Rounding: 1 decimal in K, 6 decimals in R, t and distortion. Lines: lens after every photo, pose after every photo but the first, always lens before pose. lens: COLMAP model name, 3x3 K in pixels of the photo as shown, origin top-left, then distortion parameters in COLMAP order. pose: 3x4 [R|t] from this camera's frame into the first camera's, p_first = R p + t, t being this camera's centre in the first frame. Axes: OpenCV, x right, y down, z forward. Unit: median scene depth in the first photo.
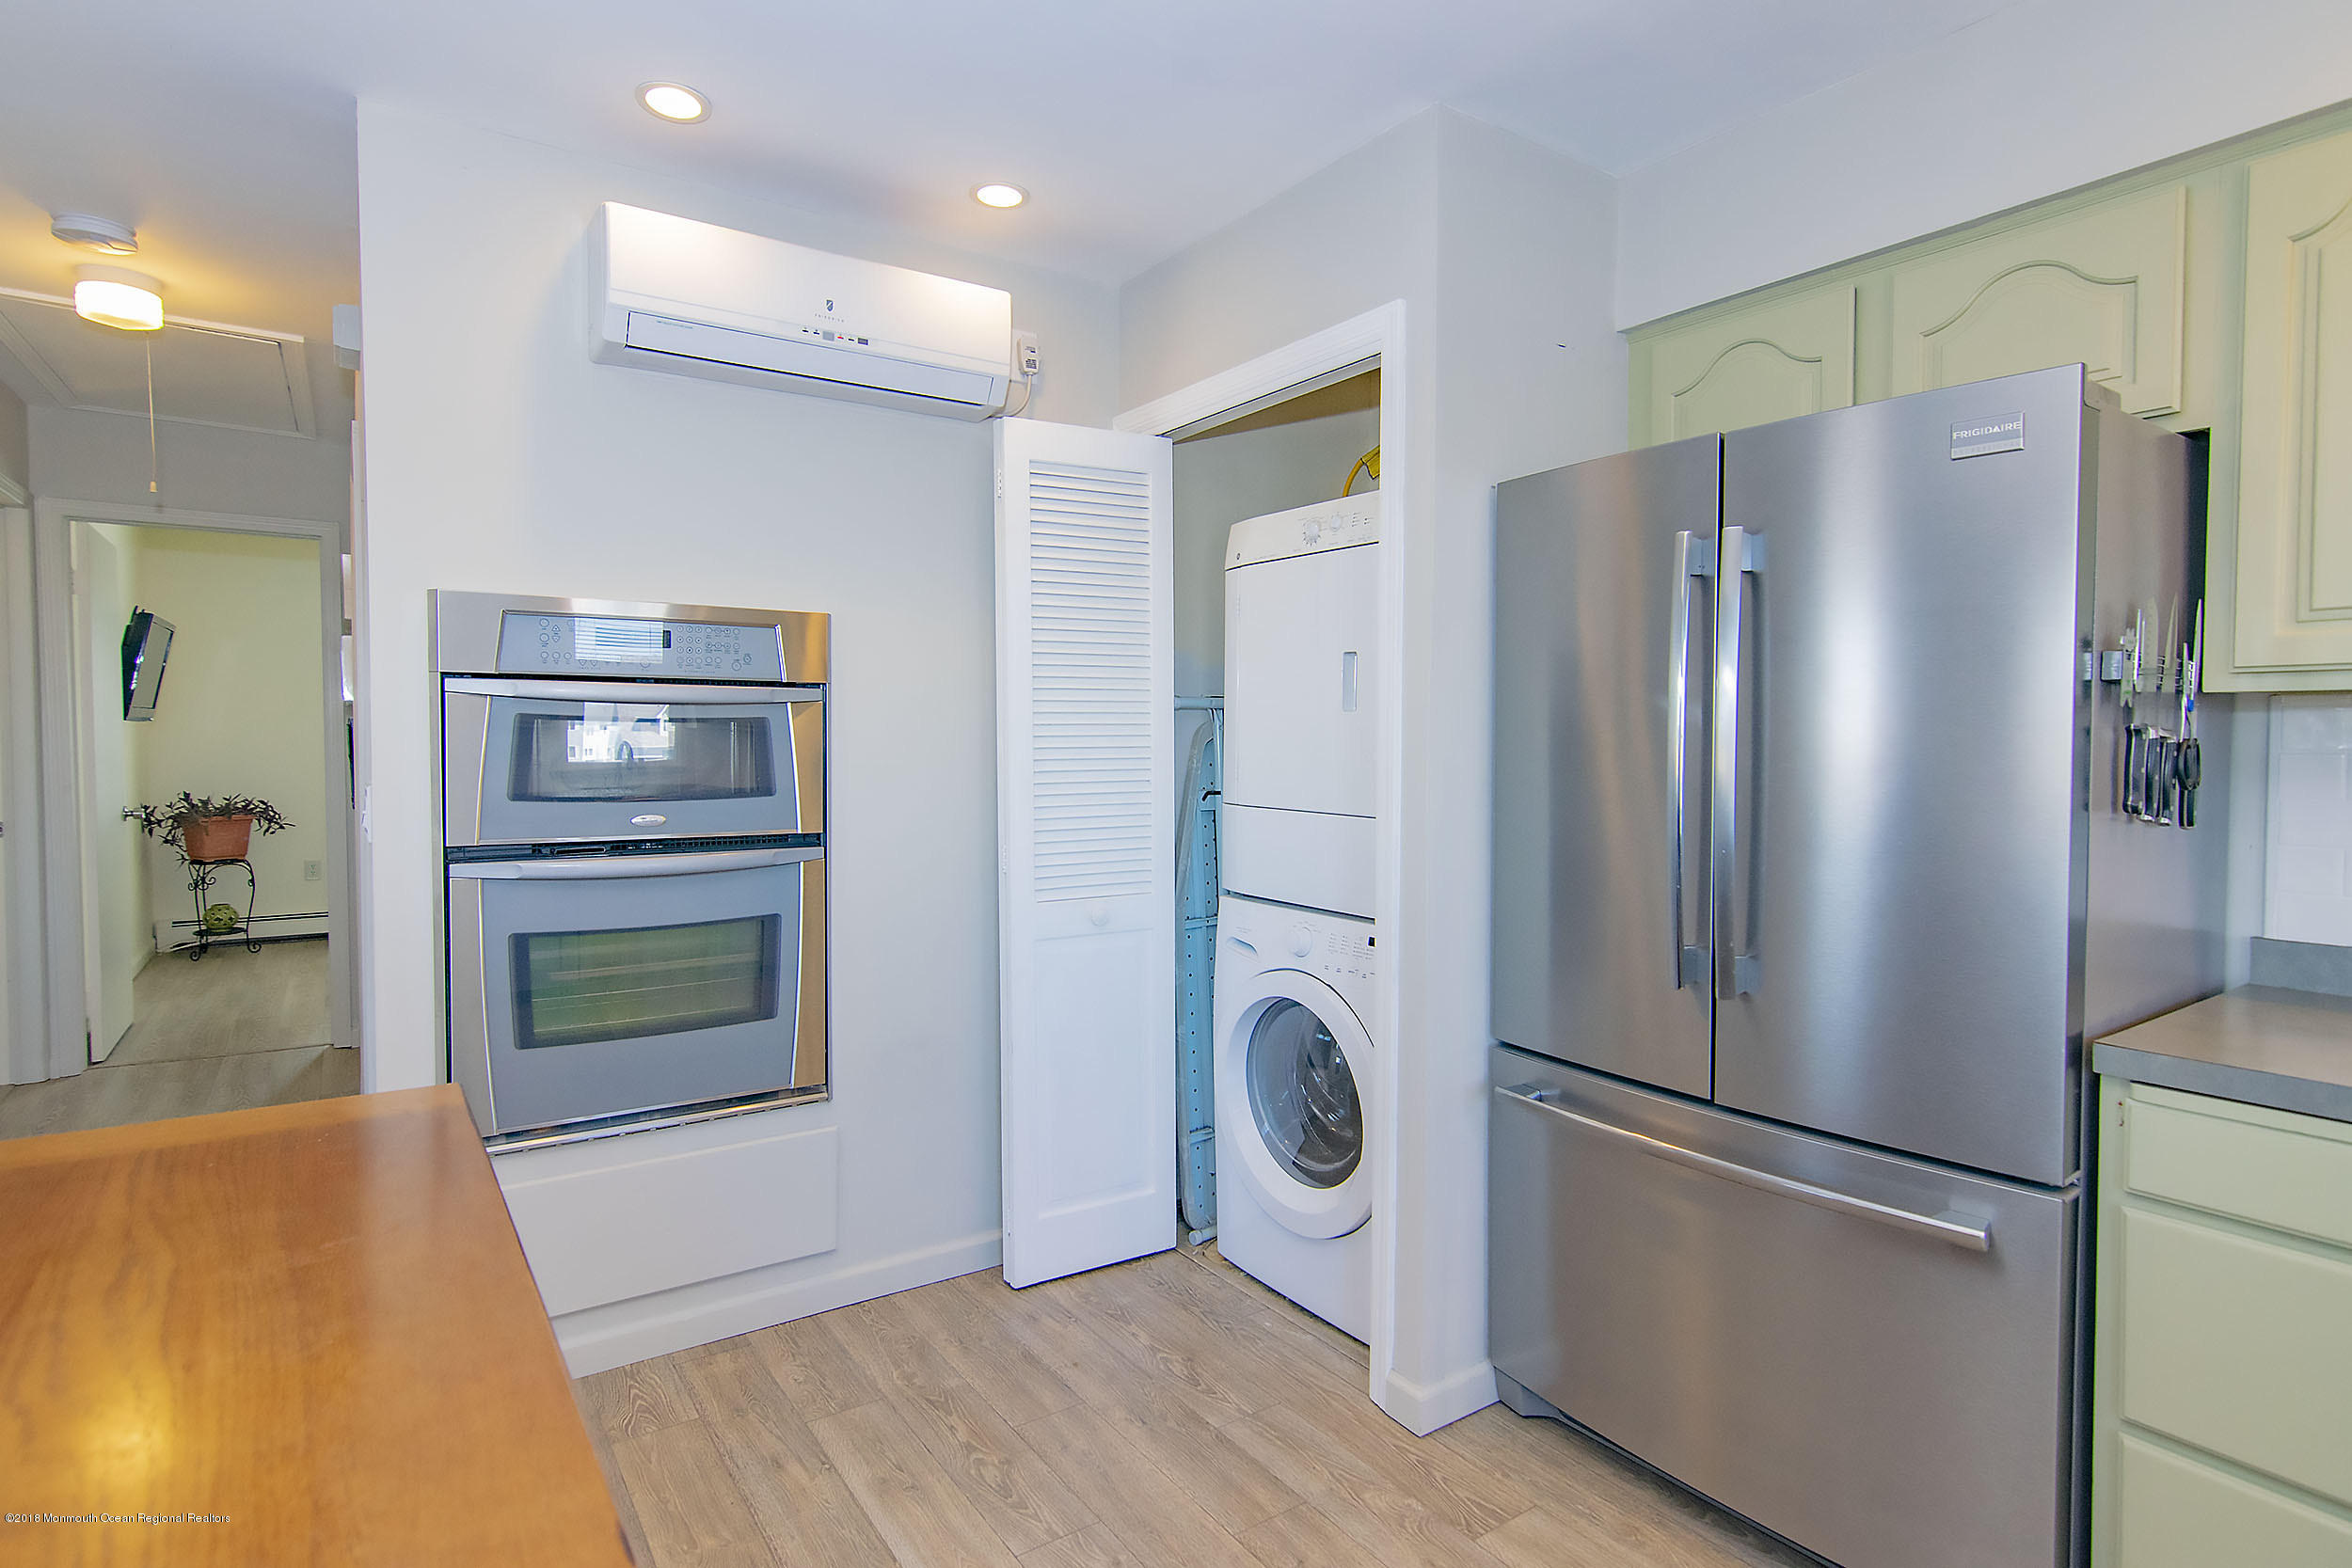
lens RADIAL K [[1153.0, 0, 1176.0], [0, 1153.0, 784.0], [0, 0, 1]] dist [-0.000208, -0.000153]
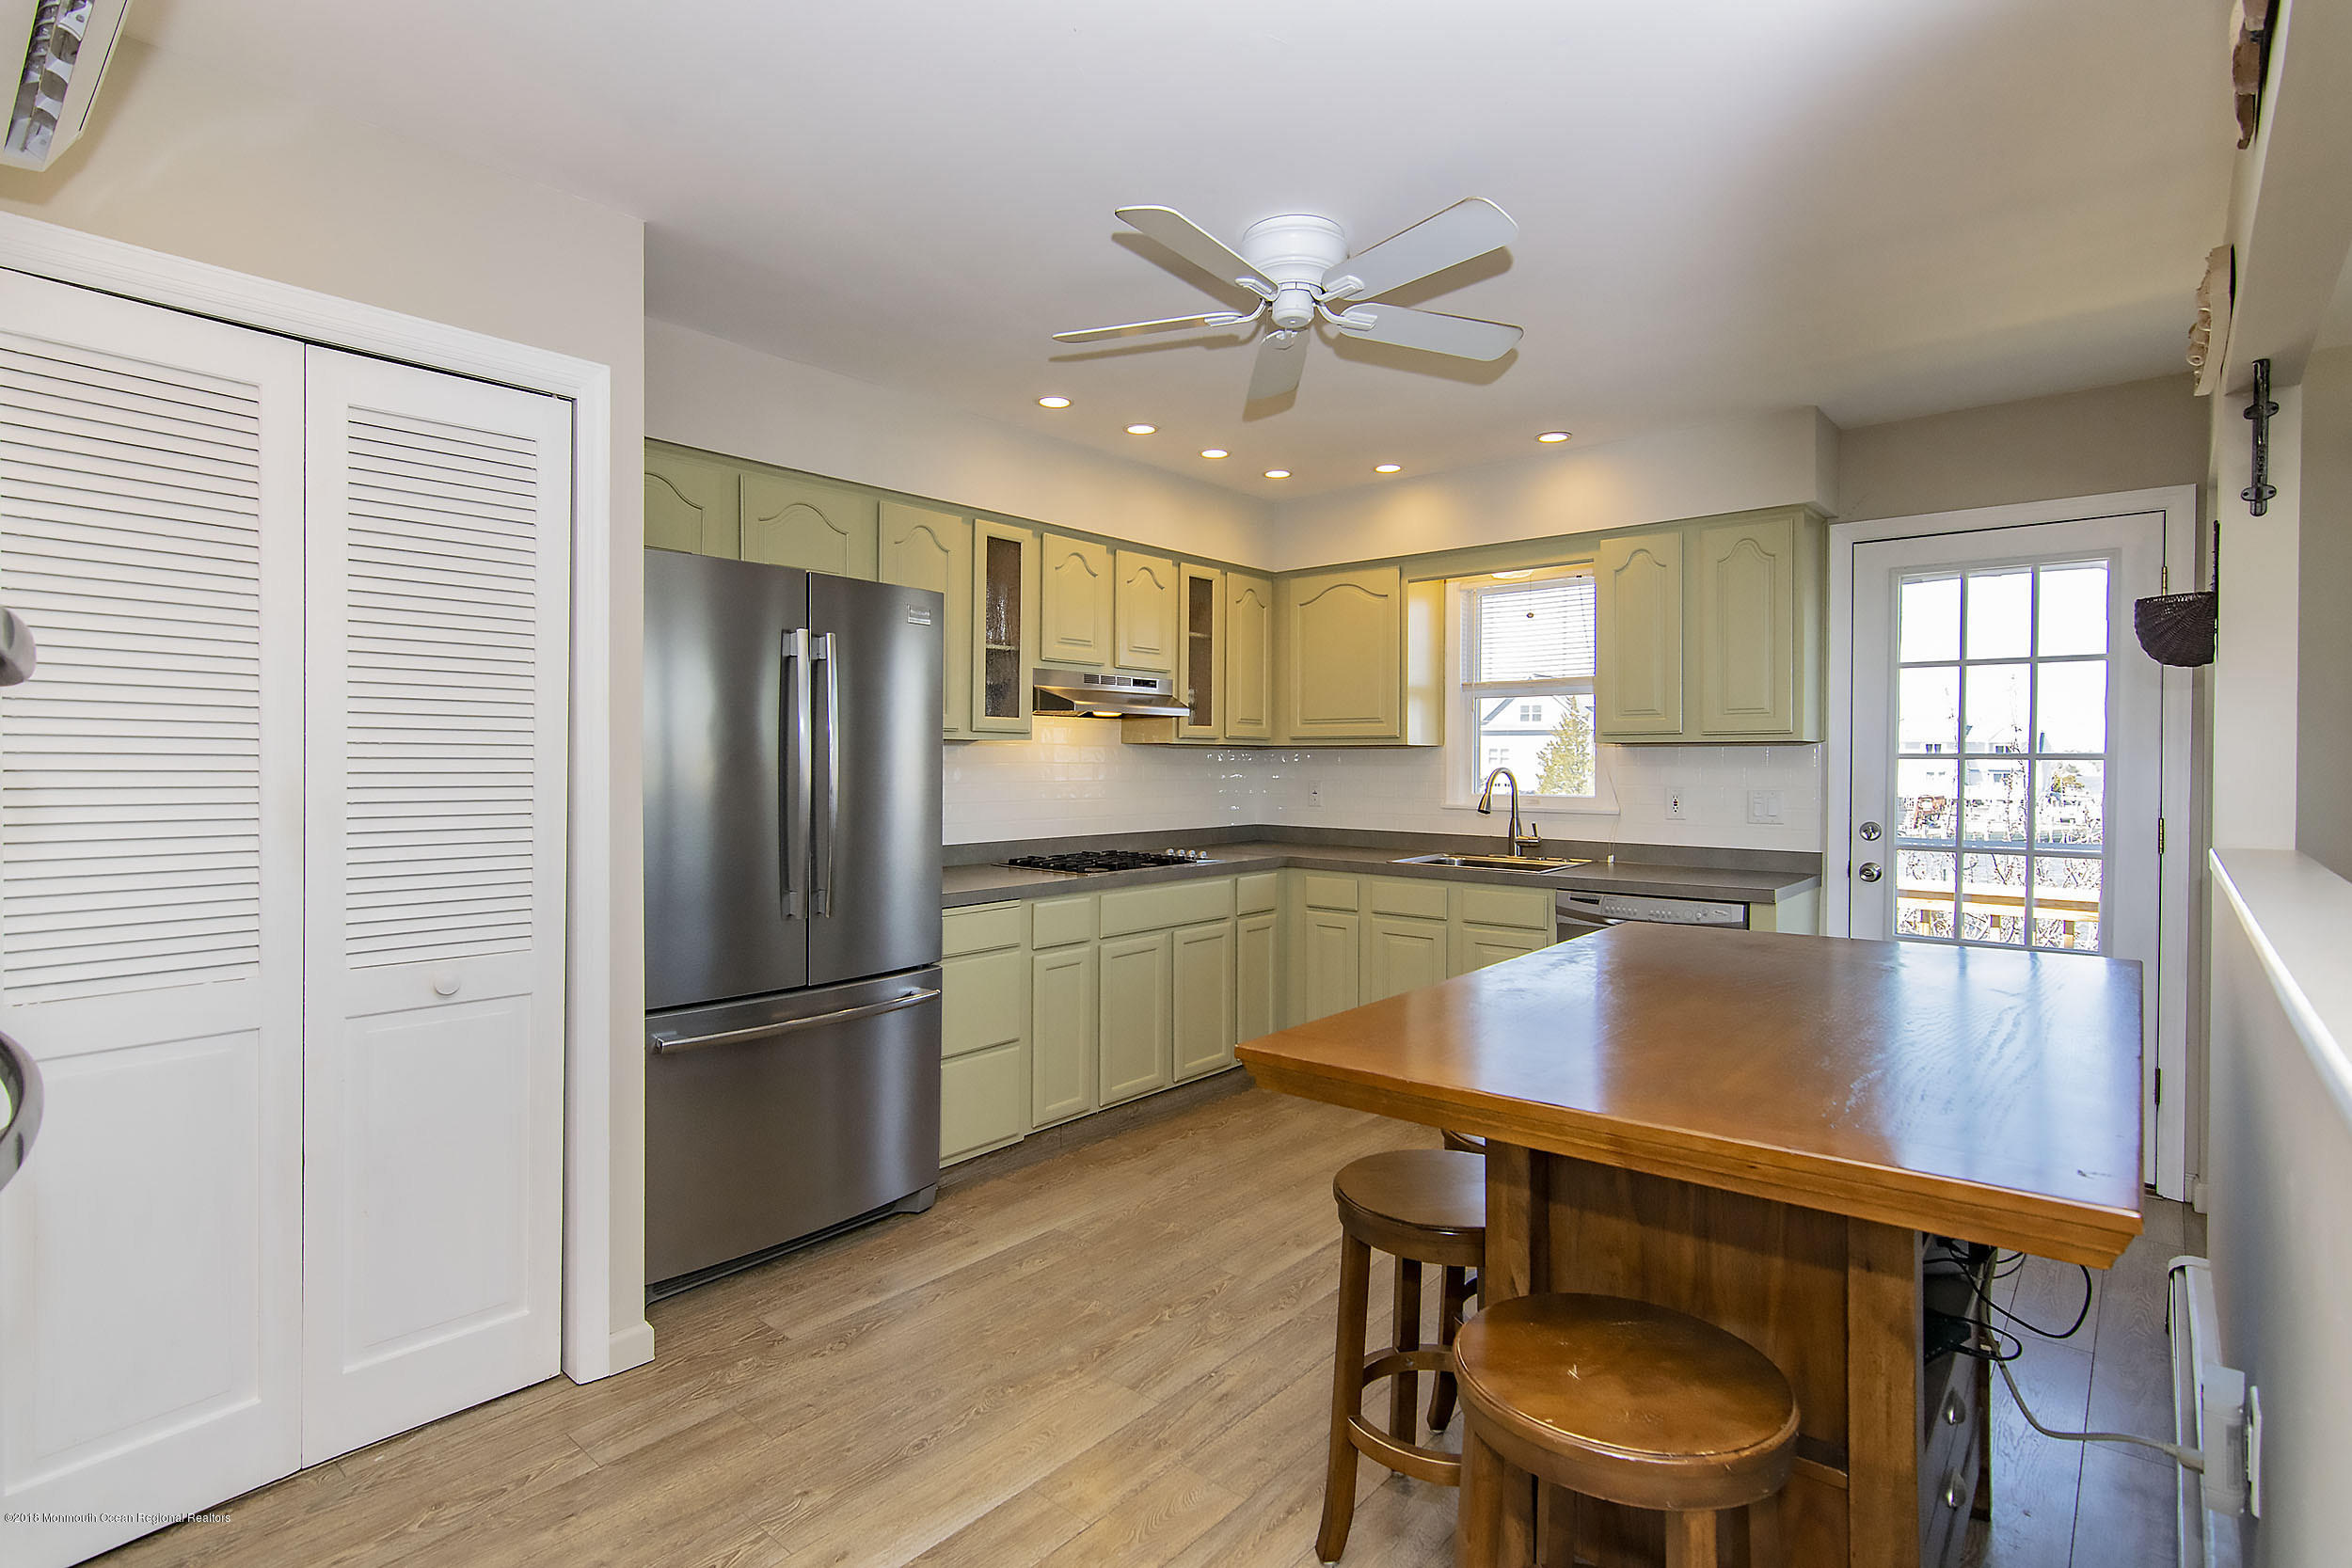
lens RADIAL K [[1153.0, 0, 1176.0], [0, 1153.0, 784.0], [0, 0, 1]] dist [-0.000208, -0.000153]
pose [[-0.273135, -0.018664, 0.961795, -1.151041], [0.011183, 0.999683, 0.022575, -0.039388], [-0.961911, 0.016922, -0.272840, 0.885333]]
